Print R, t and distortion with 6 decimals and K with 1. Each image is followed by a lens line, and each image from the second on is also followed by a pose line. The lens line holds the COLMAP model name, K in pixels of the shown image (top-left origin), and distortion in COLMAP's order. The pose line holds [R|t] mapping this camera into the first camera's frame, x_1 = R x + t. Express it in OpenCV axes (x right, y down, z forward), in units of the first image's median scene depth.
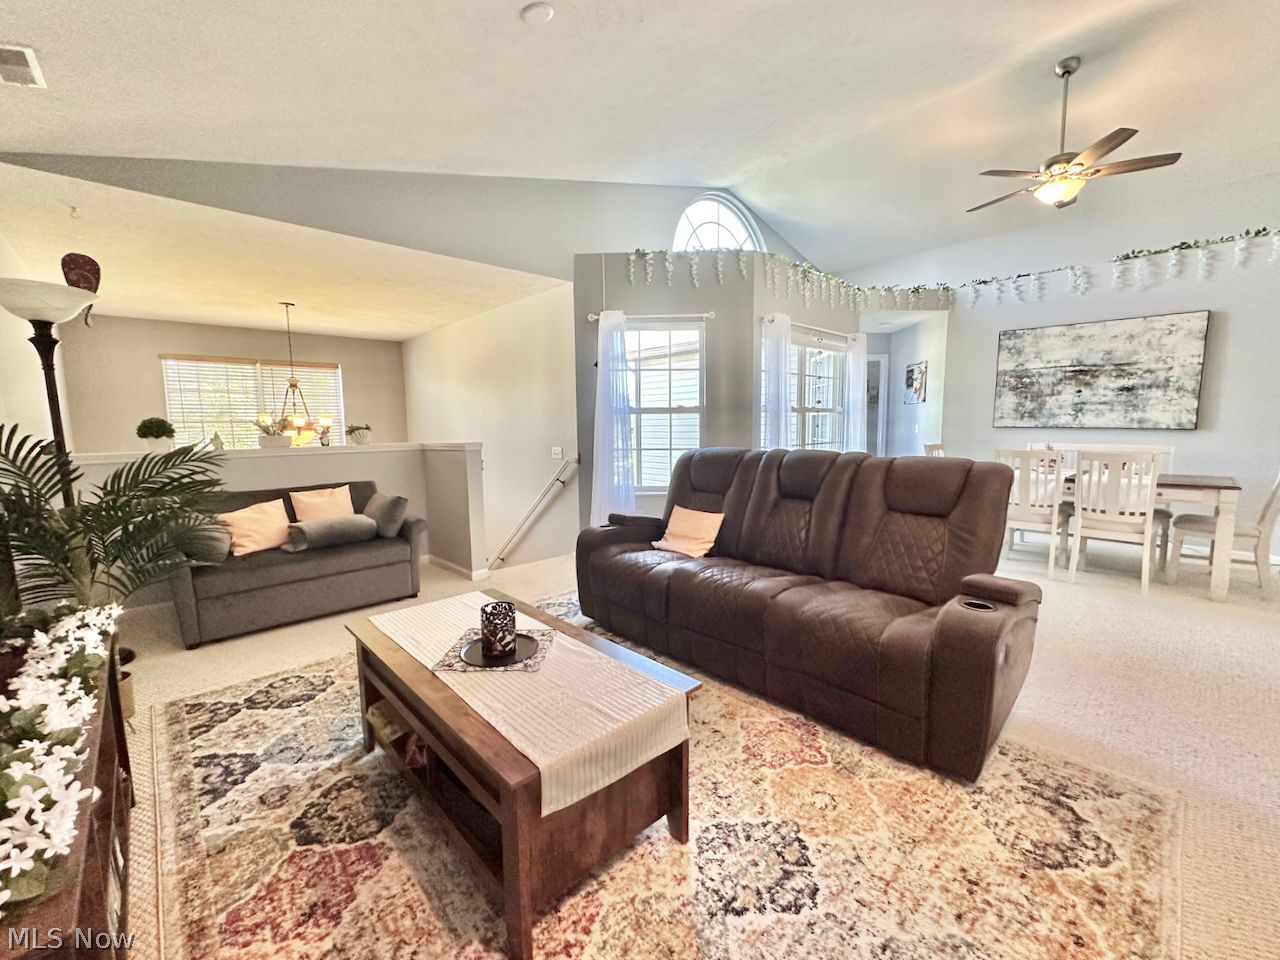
lens RADIAL K [[519.2, 0, 644.9], [0, 519.2, 479.7], [0, 0, 1]] dist [0.000682, -0.000603]
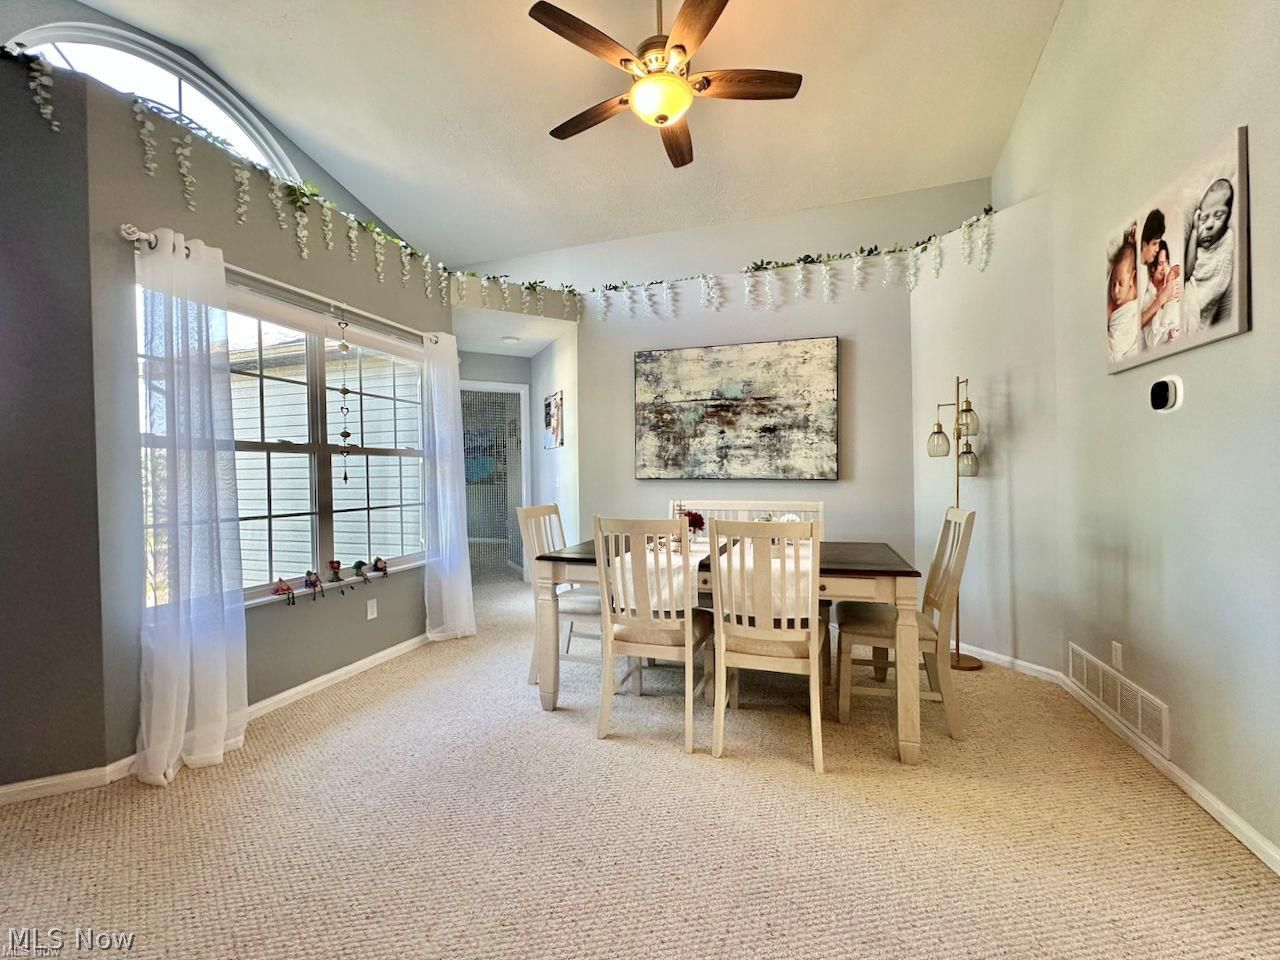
lens RADIAL K [[519.2, 0, 639.9], [0, 519.2, 482.2], [0, 0, 1]] dist [0.000682, -0.000603]
pose [[0.881062, -0.009025, 0.472914, 0.386524], [0.055771, 0.994826, -0.084919, -0.039324], [-0.469701, 0.101193, 0.877007, 0.414081]]
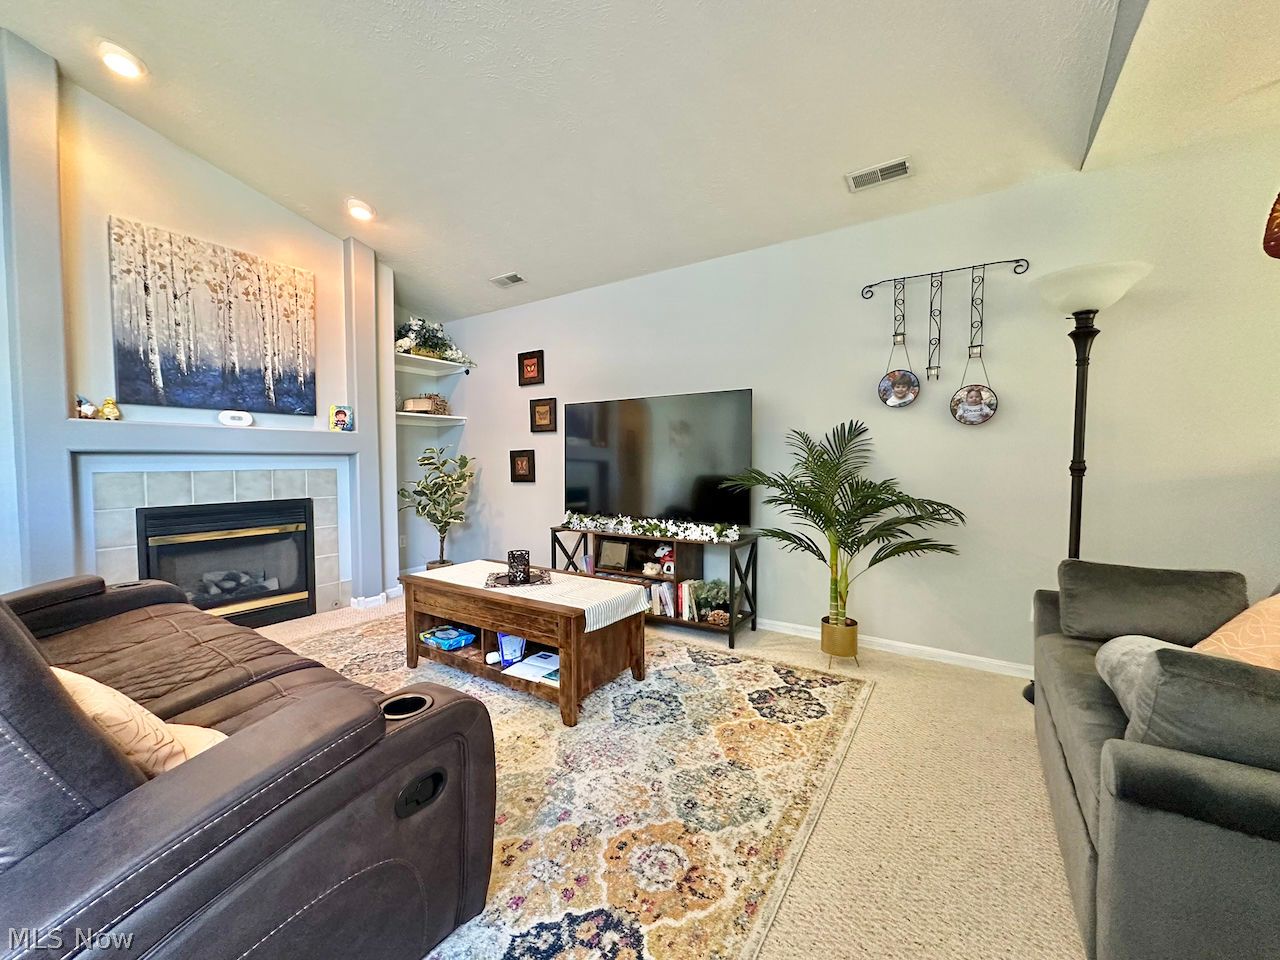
lens RADIAL K [[519.2, 0, 629.6], [0, 519.2, 480.7], [0, 0, 1]] dist [0.000682, -0.000603]
pose [[-0.977721, 0.025792, -0.208318, -0.096805], [-0.005632, 0.988841, 0.148865, -0.070313], [0.209833, 0.146722, -0.966666, 0.866187]]
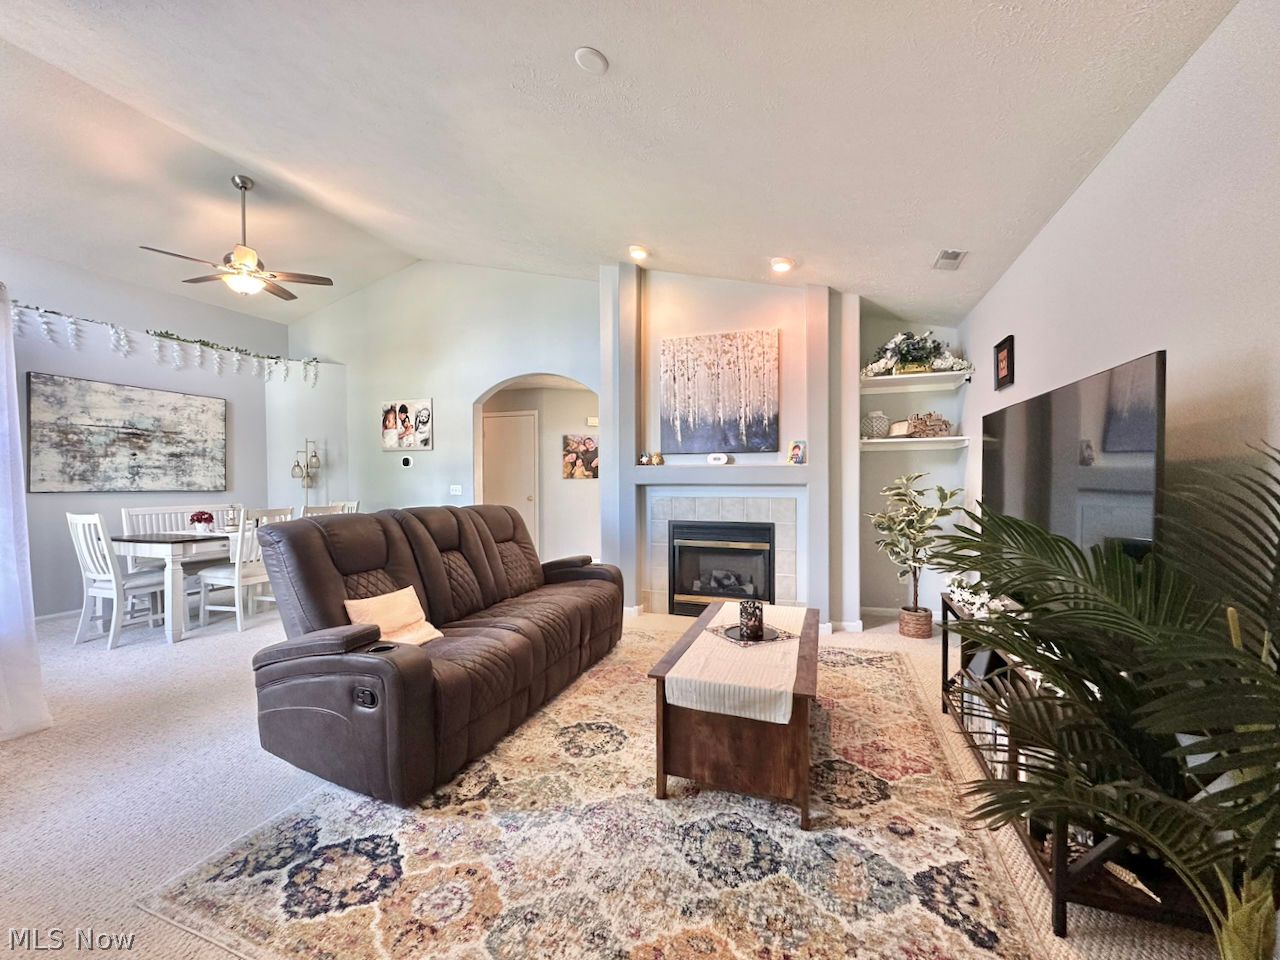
lens RADIAL K [[519.2, 0, 632.5], [0, 519.2, 483.5], [0, 0, 1]] dist [0.000682, -0.000603]
pose [[-0.434401, 0.004791, 0.900707, -0.484343], [0.109185, 0.992892, 0.047377, -0.063729], [-0.894077, 0.118924, -0.431837, 0.629835]]
